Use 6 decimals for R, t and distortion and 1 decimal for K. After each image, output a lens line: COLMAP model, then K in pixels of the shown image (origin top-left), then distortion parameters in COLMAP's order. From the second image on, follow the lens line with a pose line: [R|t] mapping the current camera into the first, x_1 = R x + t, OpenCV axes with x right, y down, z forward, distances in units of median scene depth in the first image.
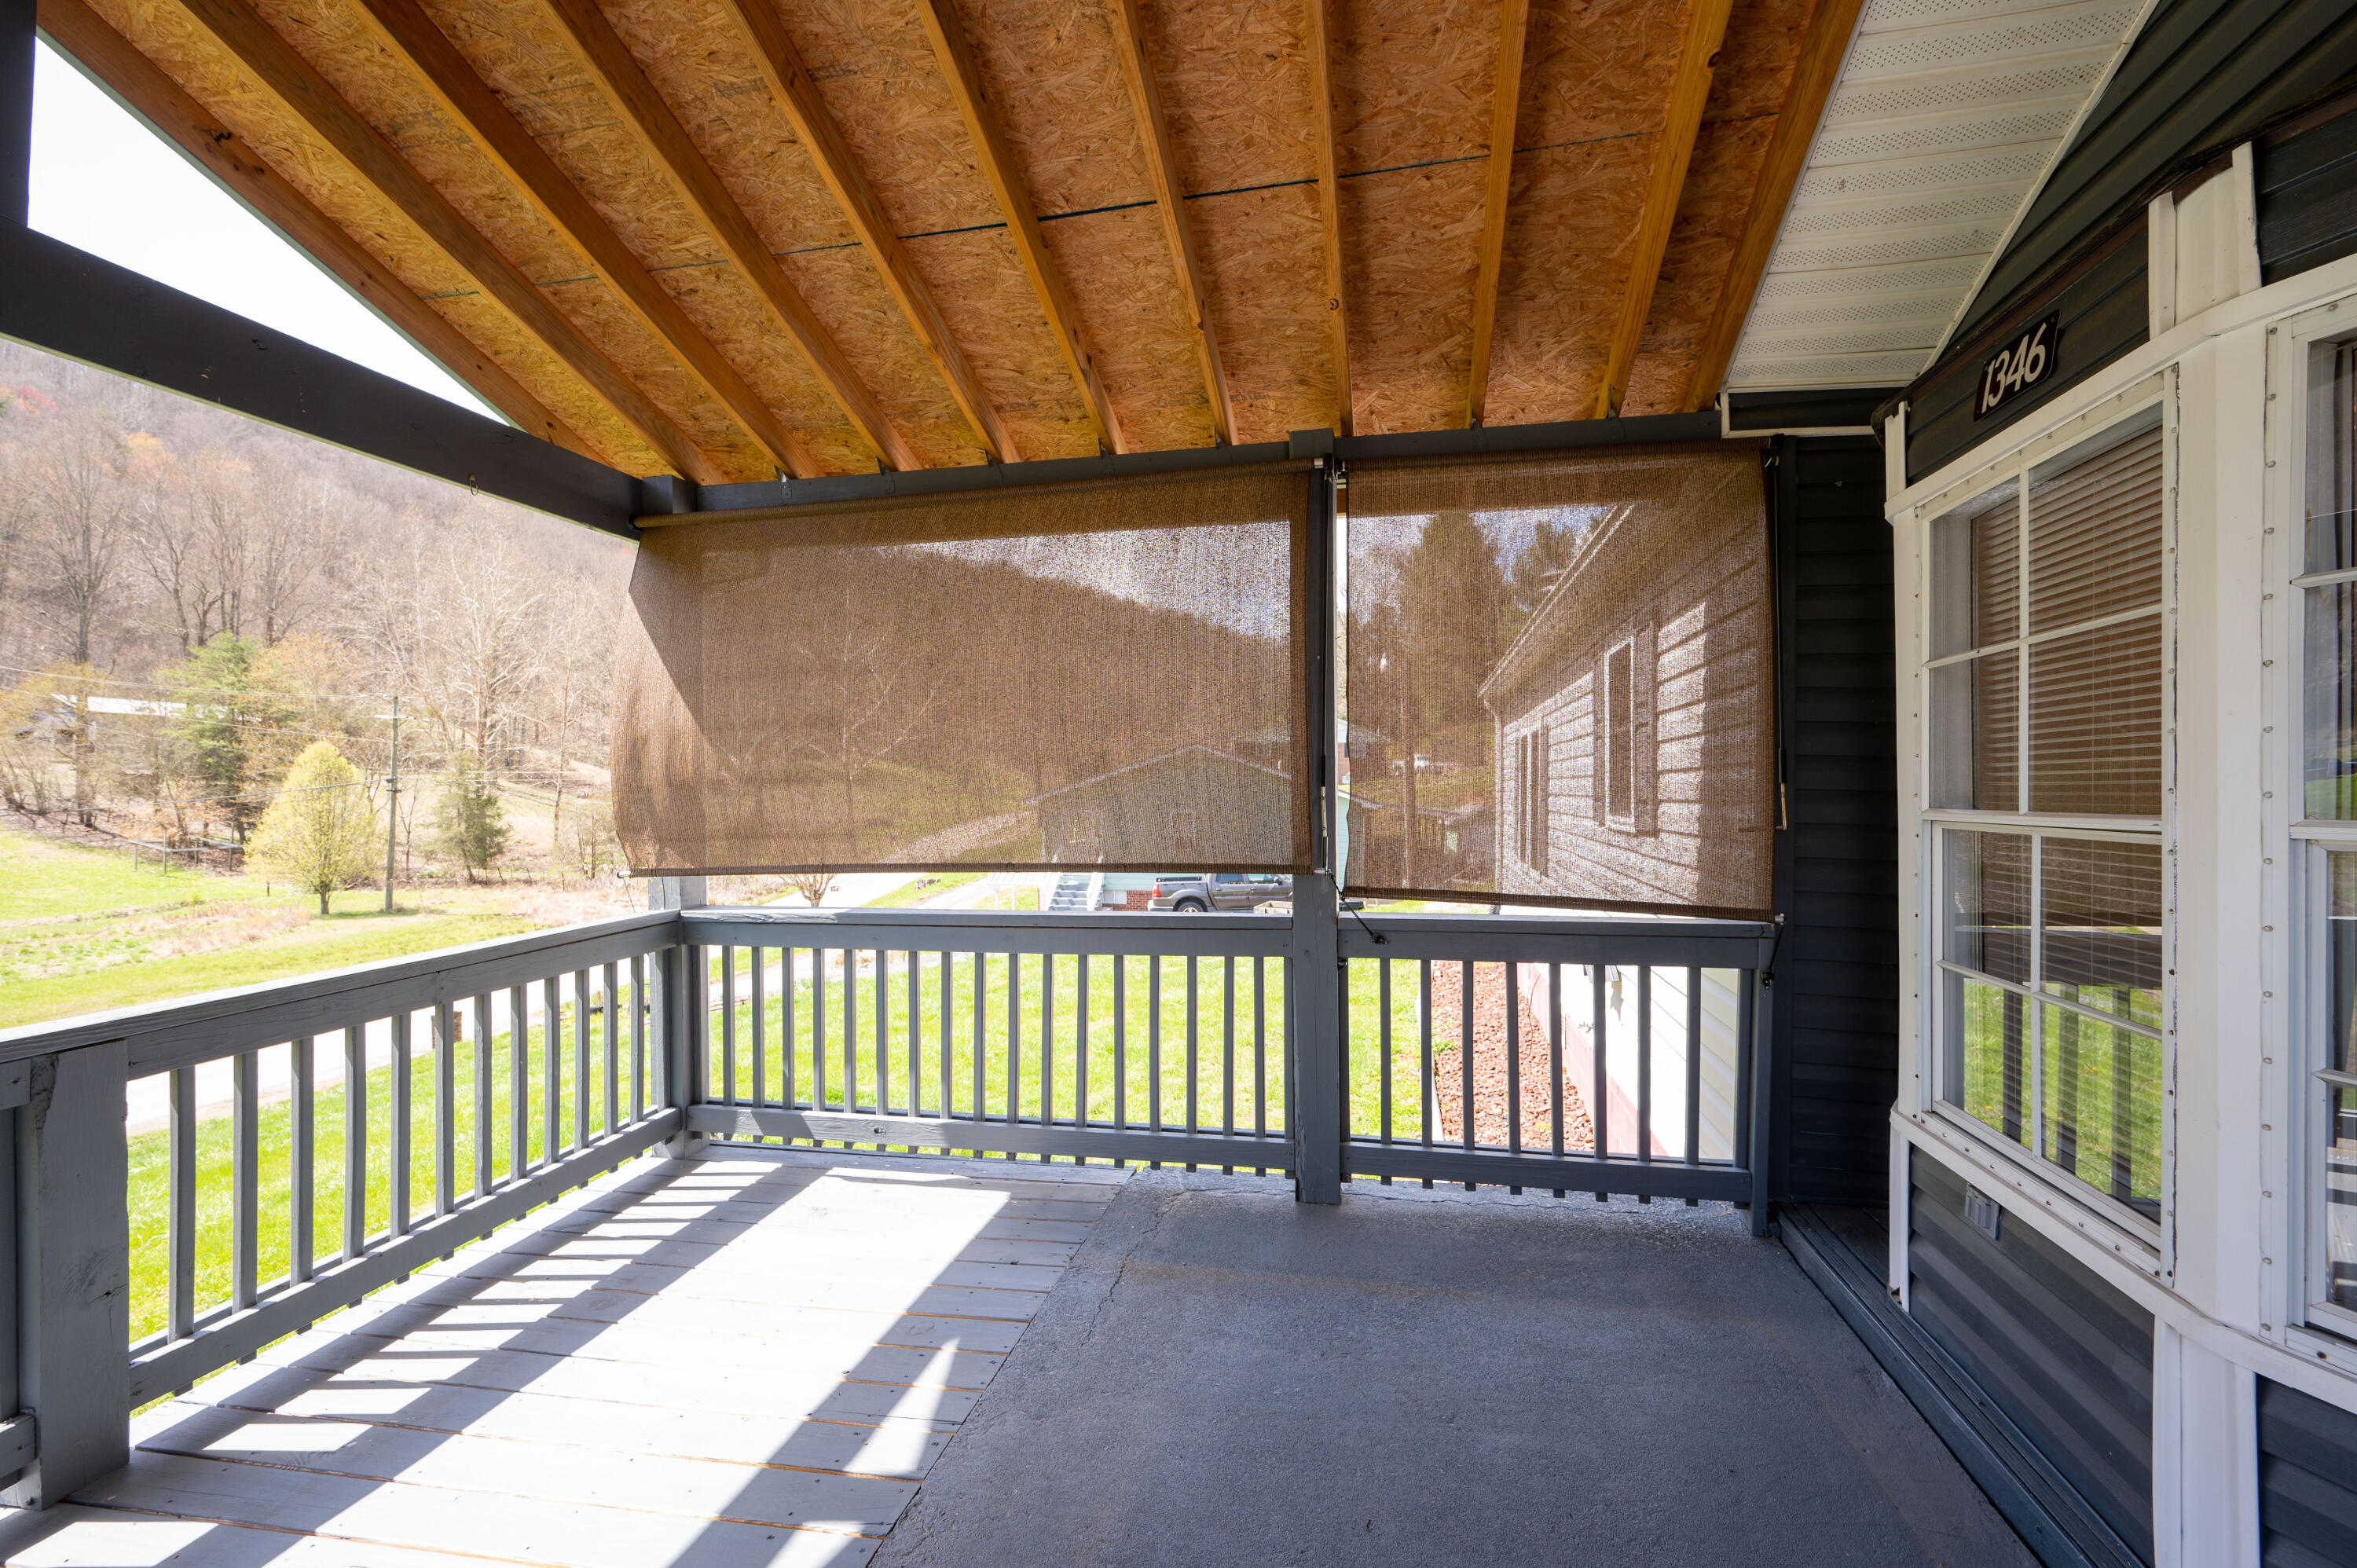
lens RADIAL K [[996.0, 0, 1171.2], [0, 996.0, 786.2], [0, 0, 1]] dist [-0.000808, 0.001309]
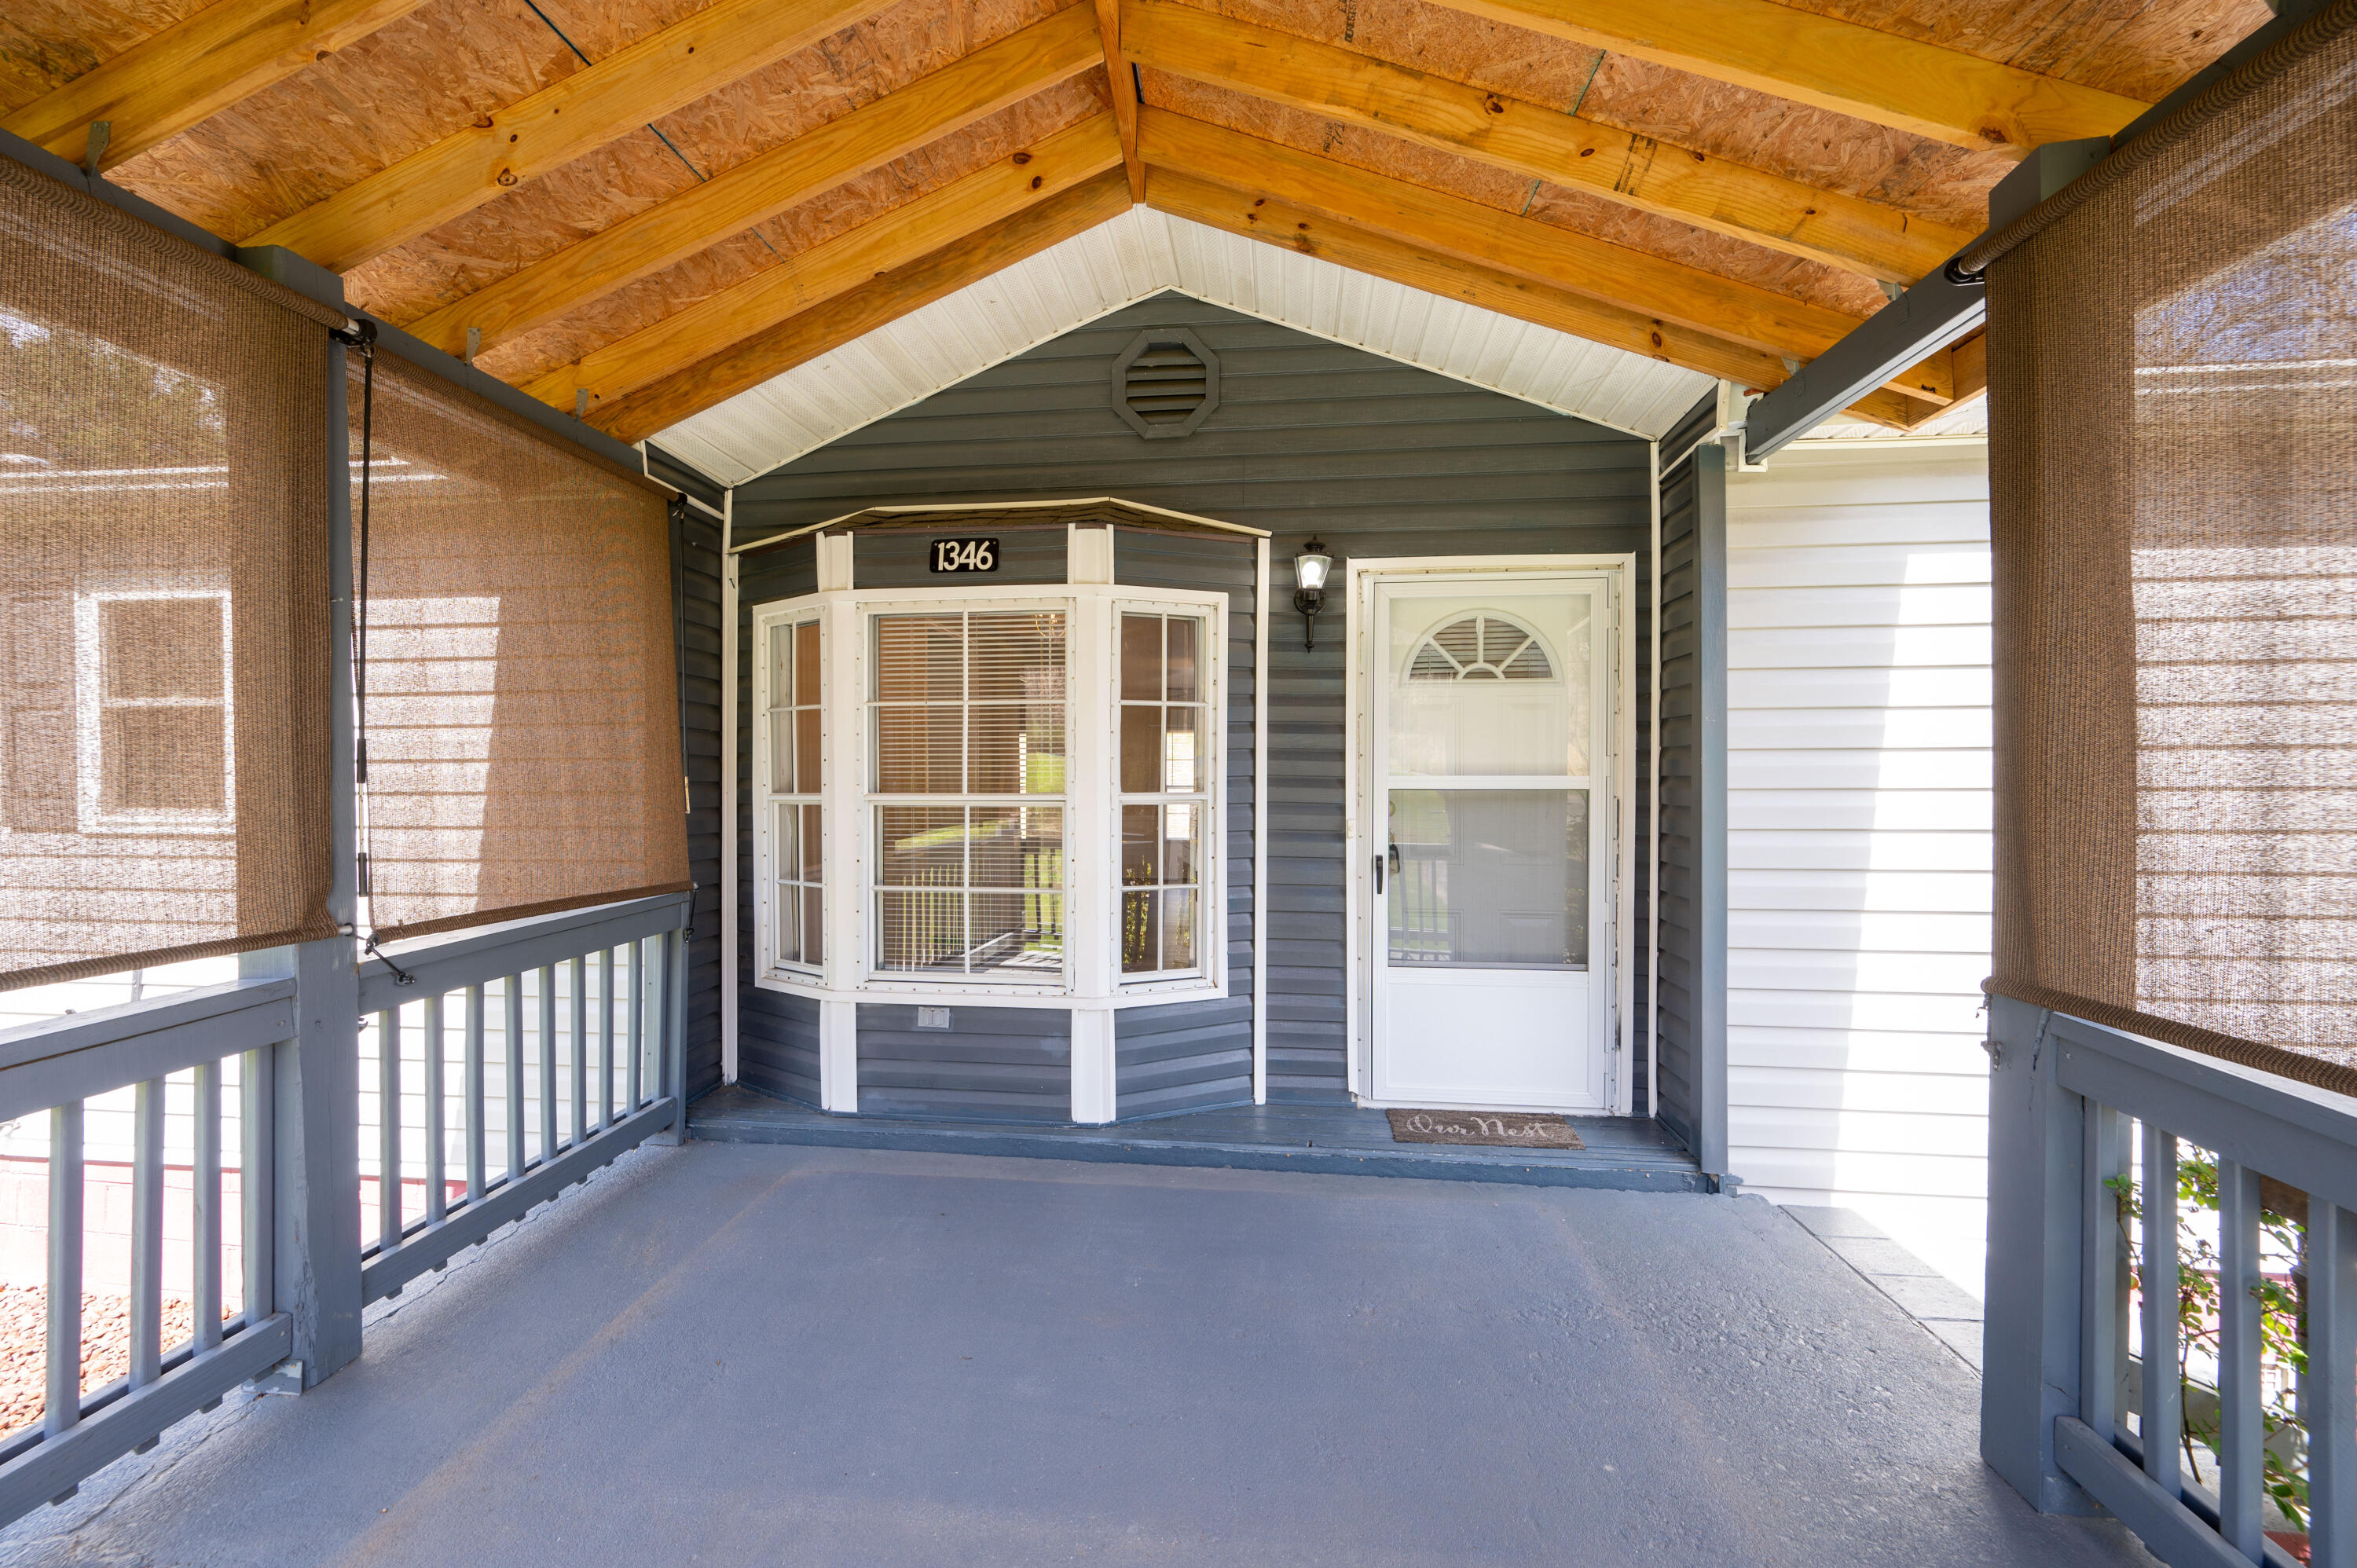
lens RADIAL K [[976.4, 0, 1164.7], [0, 976.4, 787.9], [0, 0, 1]] dist [0.003296, -0.000395]
pose [[-0.119734, -0.016524, 0.992669, -0.628620], [-0.000734, 0.999863, 0.016556, -0.009264], [-0.992806, 0.001253, -0.119729, 0.519697]]
